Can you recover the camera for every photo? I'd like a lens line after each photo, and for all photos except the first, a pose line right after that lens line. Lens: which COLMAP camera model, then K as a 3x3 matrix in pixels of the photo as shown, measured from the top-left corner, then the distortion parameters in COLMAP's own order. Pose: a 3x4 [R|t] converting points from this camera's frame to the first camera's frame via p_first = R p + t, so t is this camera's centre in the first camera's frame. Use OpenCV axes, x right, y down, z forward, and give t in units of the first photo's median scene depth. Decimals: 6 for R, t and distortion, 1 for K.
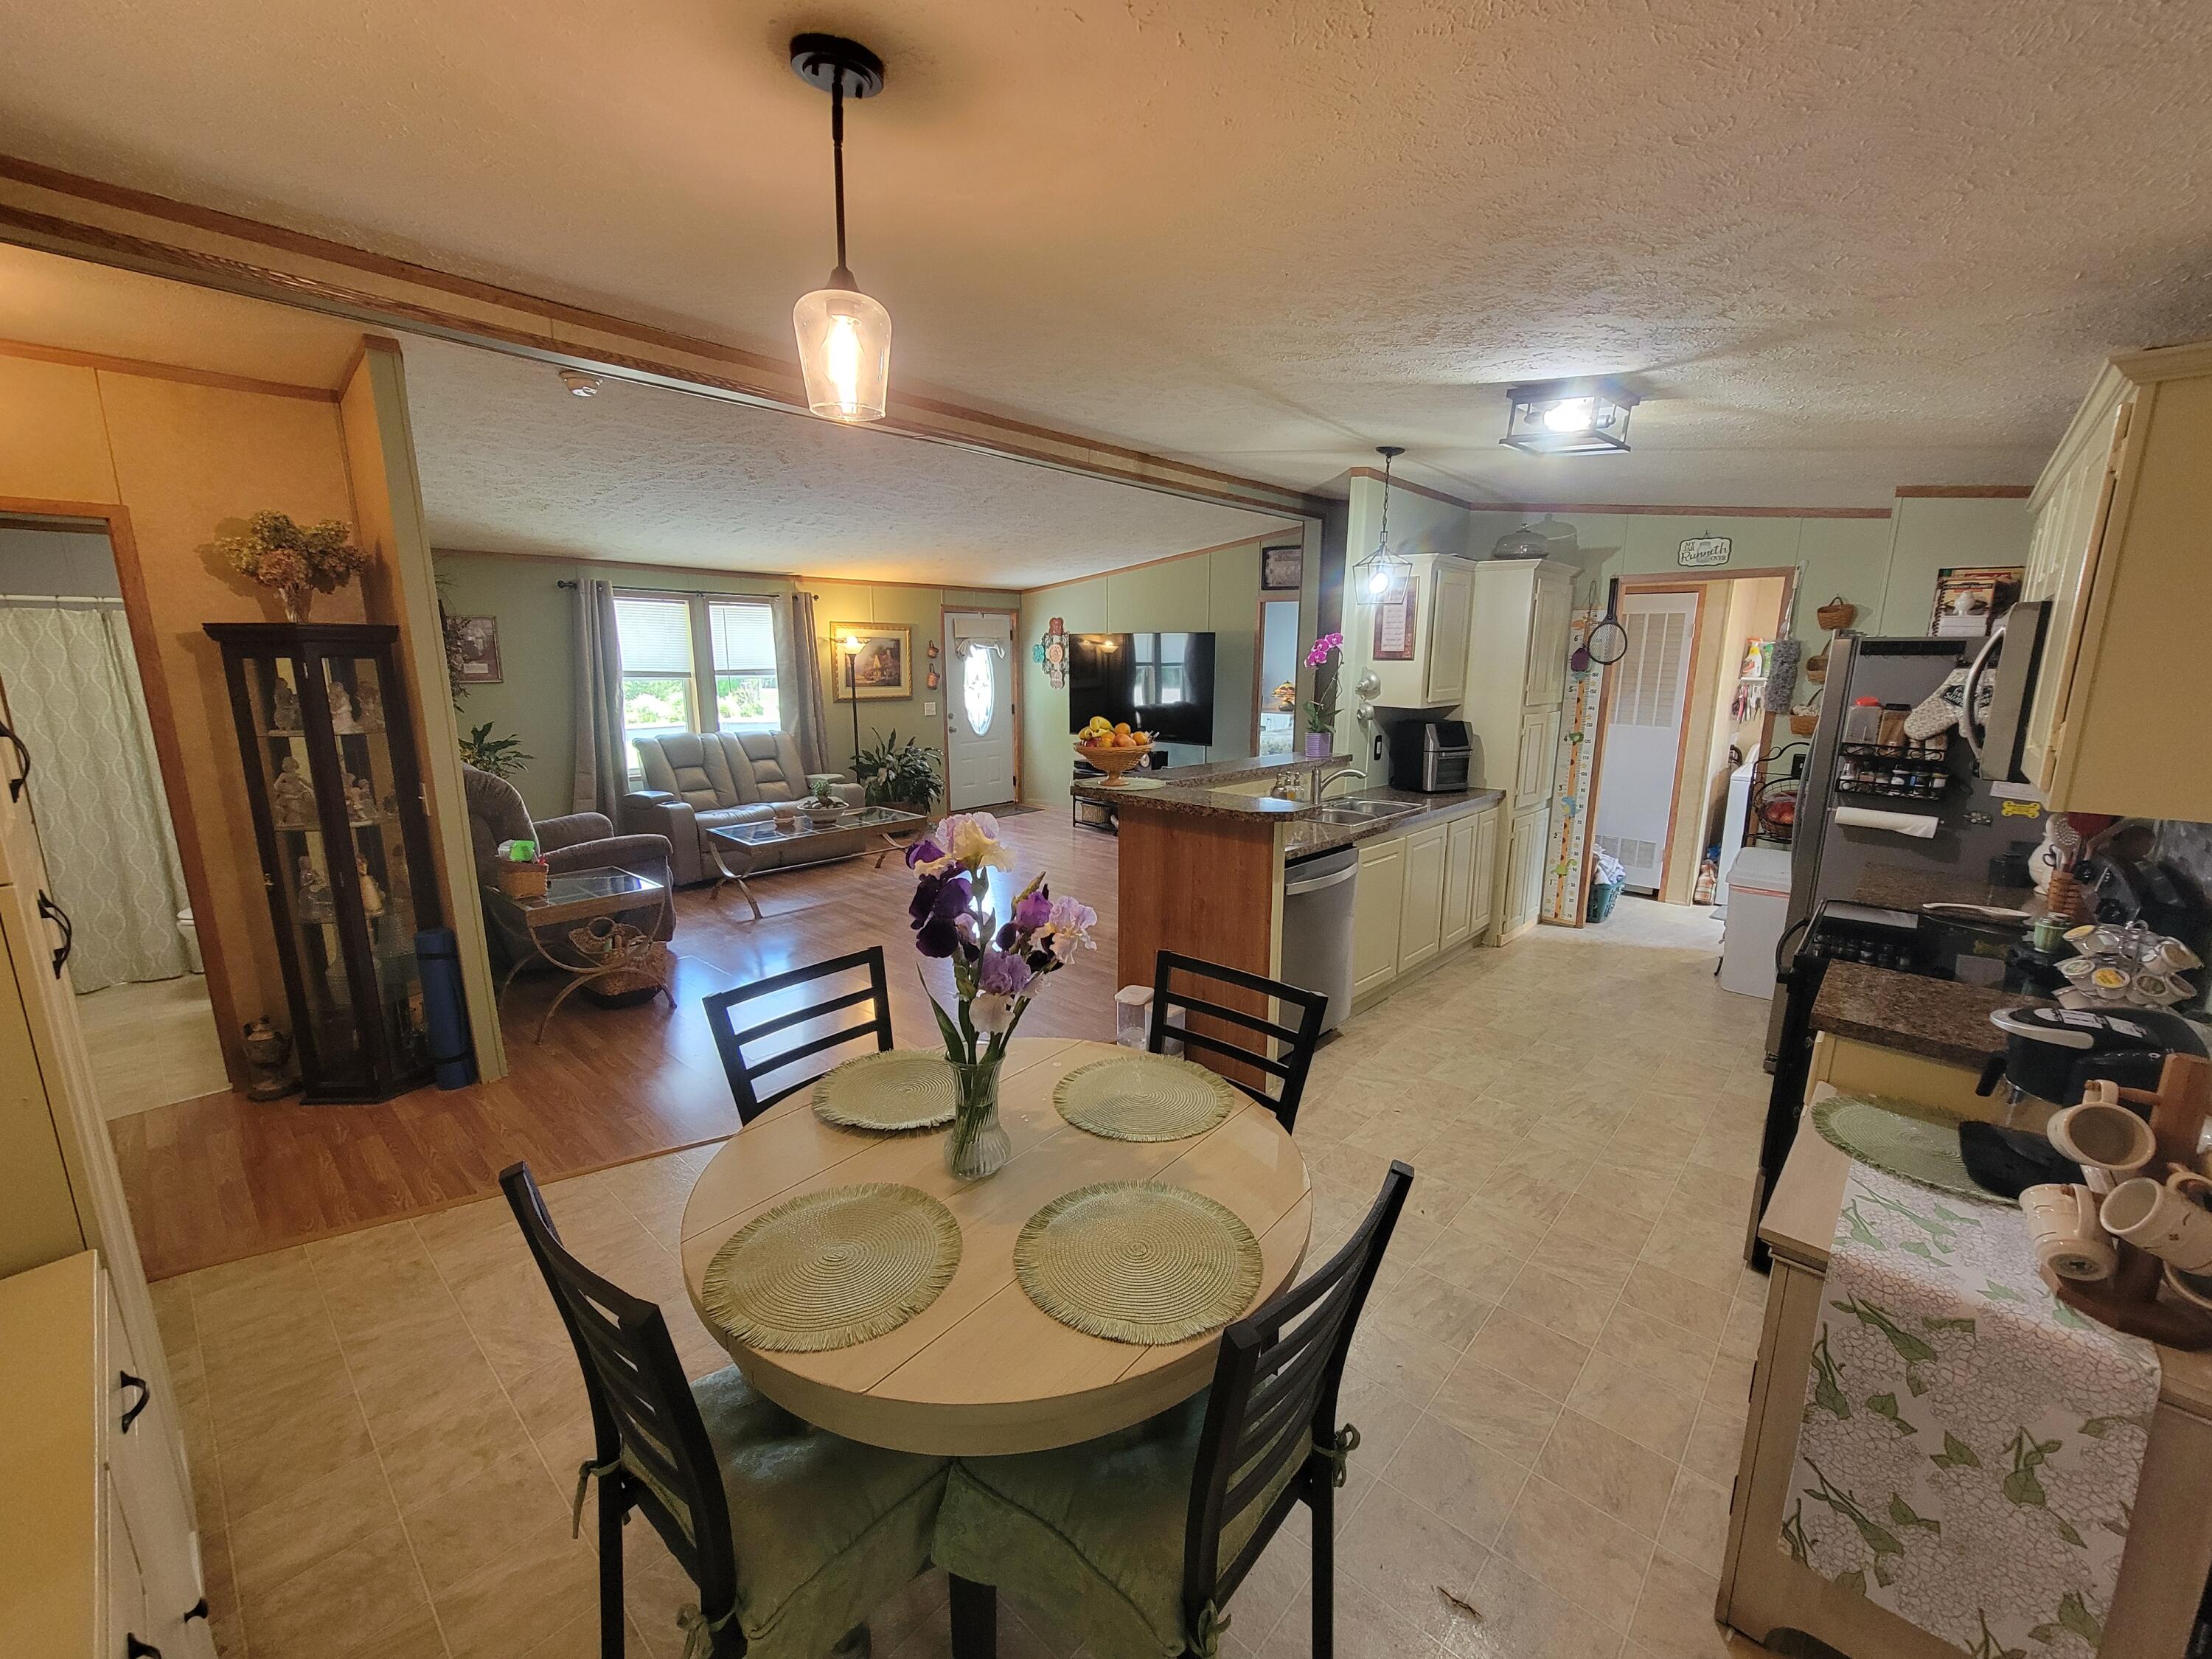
lens RADIAL K [[904.6, 0, 1108.9], [0, 904.6, 830.2], [0, 0, 1]] dist [-0.003889, 0.001711]
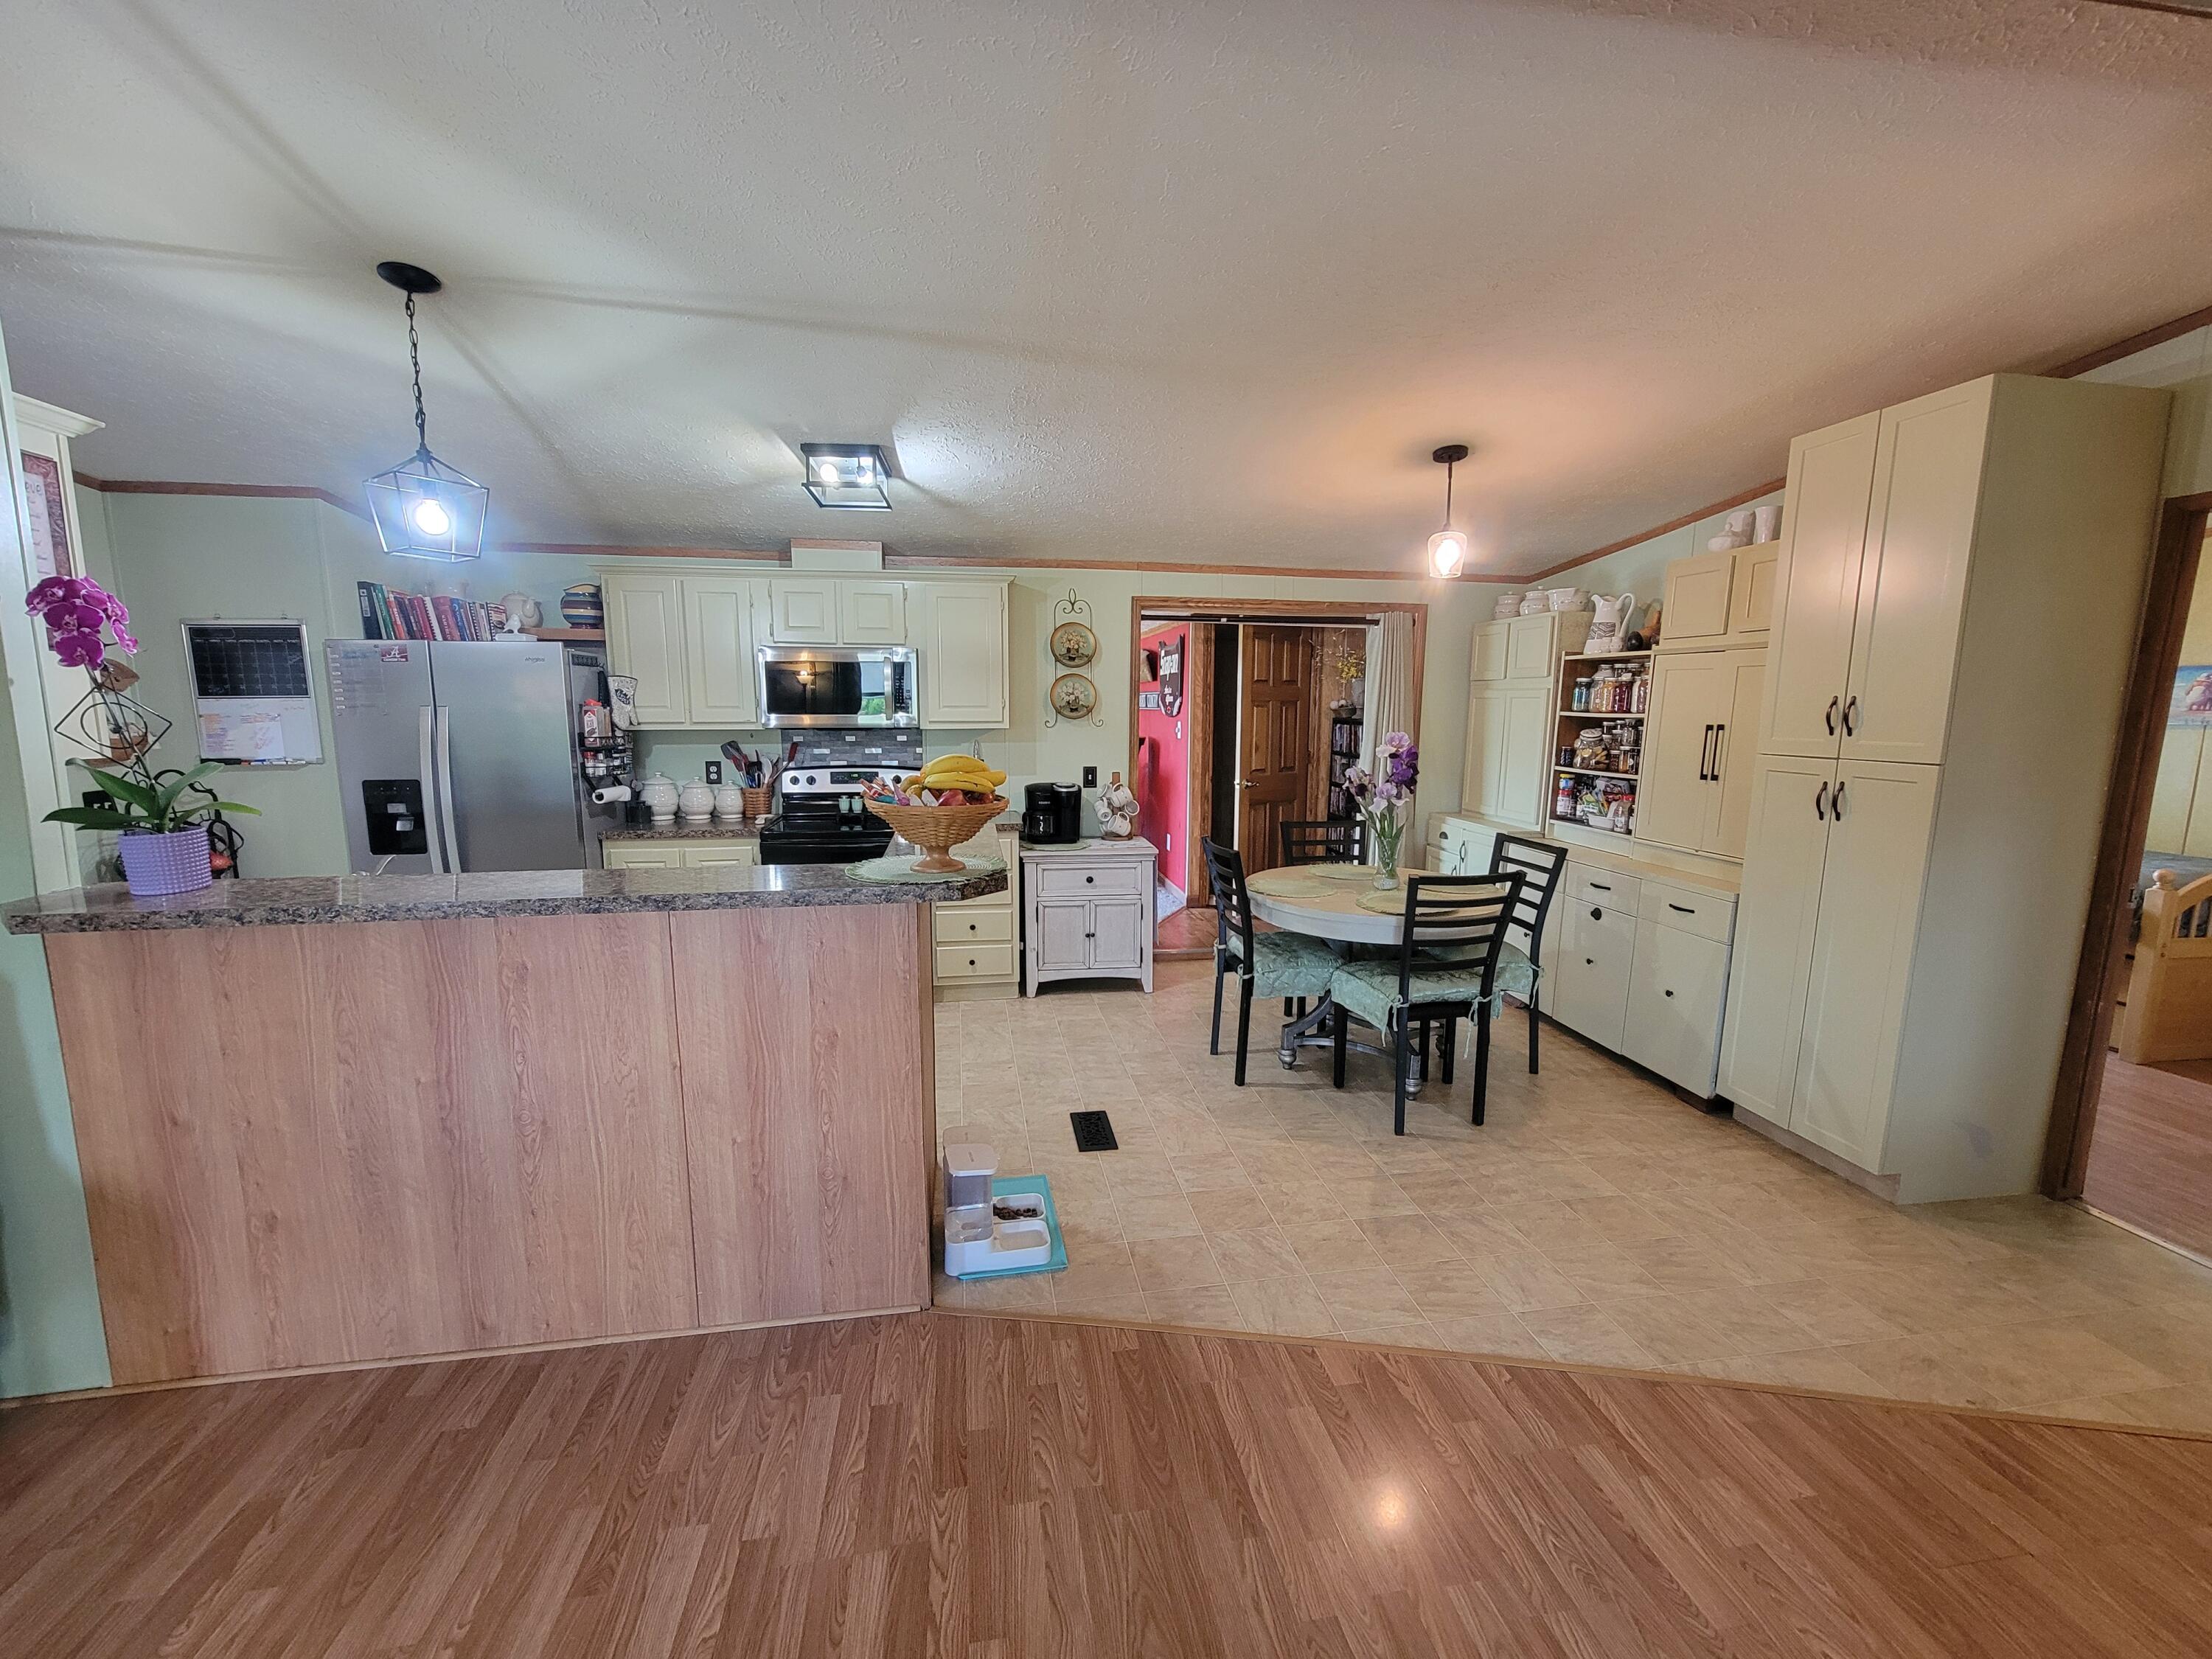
lens RADIAL K [[904.6, 0, 1109.2], [0, 904.6, 830.9], [0, 0, 1]] dist [-0.003889, 0.001711]
pose [[-0.784400, -0.100178, 0.612112, -0.259824], [0.108718, 0.949387, 0.294695, -0.139486], [-0.610653, 0.297707, -0.733808, 0.808338]]
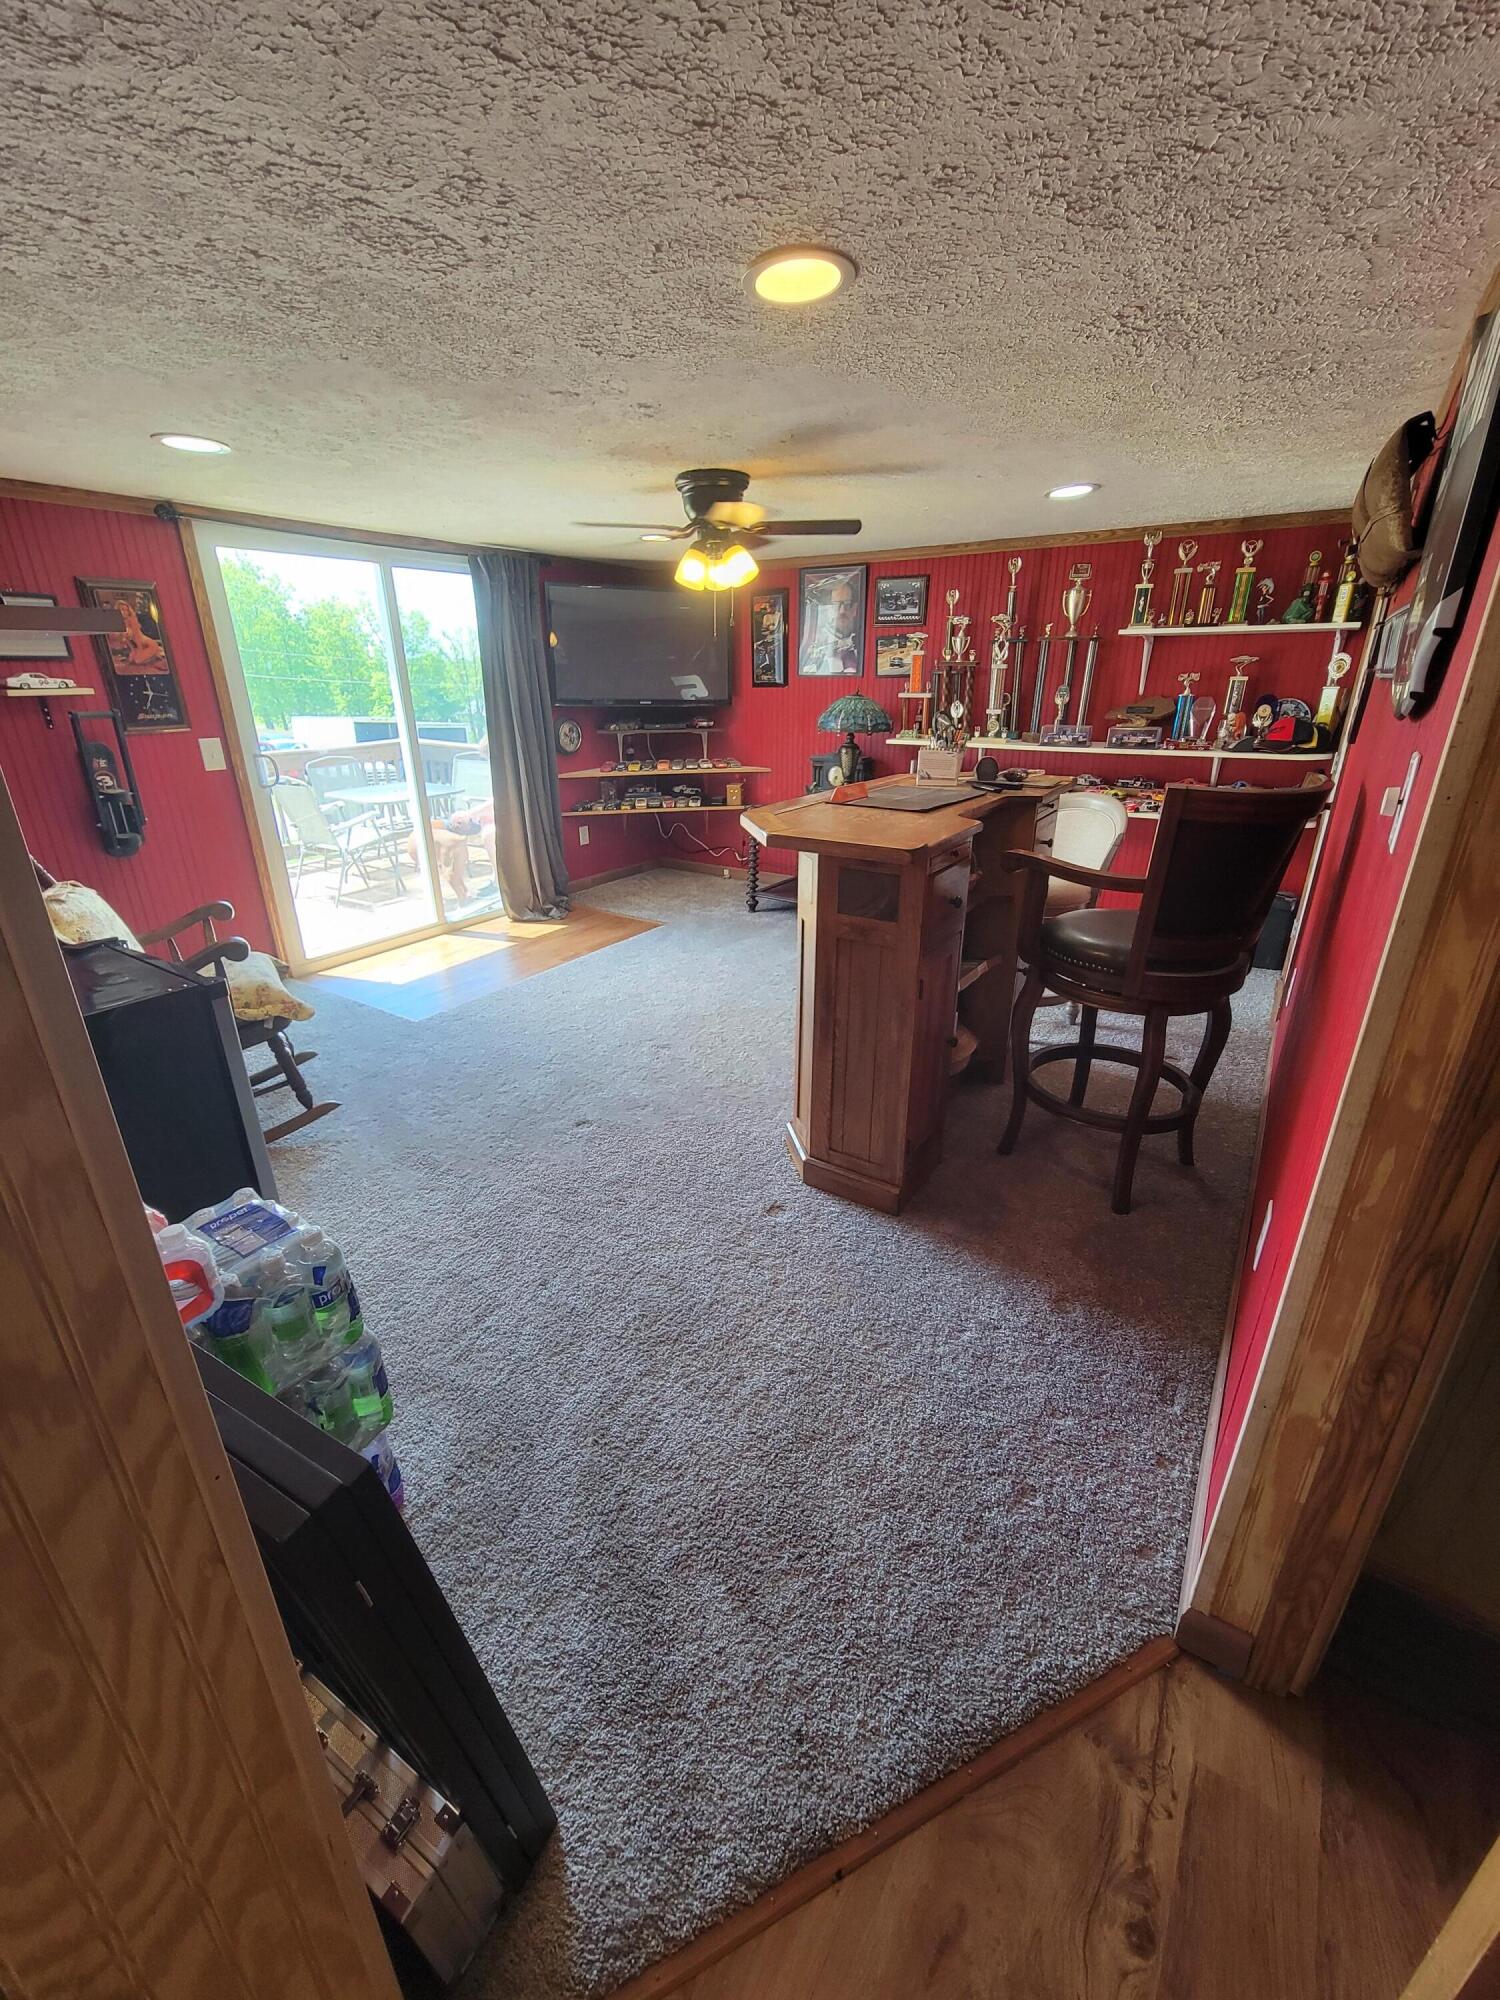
lens RADIAL K [[817.9, 0, 748.2], [0, 817.9, 1002.5], [0, 0, 1]] dist [-0.003889, 0.001711]
pose [[-0.155279, -0.375743, 0.913622, 0.191849], [0.198733, 0.894051, 0.401471, 0.013699], [-0.967674, 0.243907, -0.064154, 0.089592]]
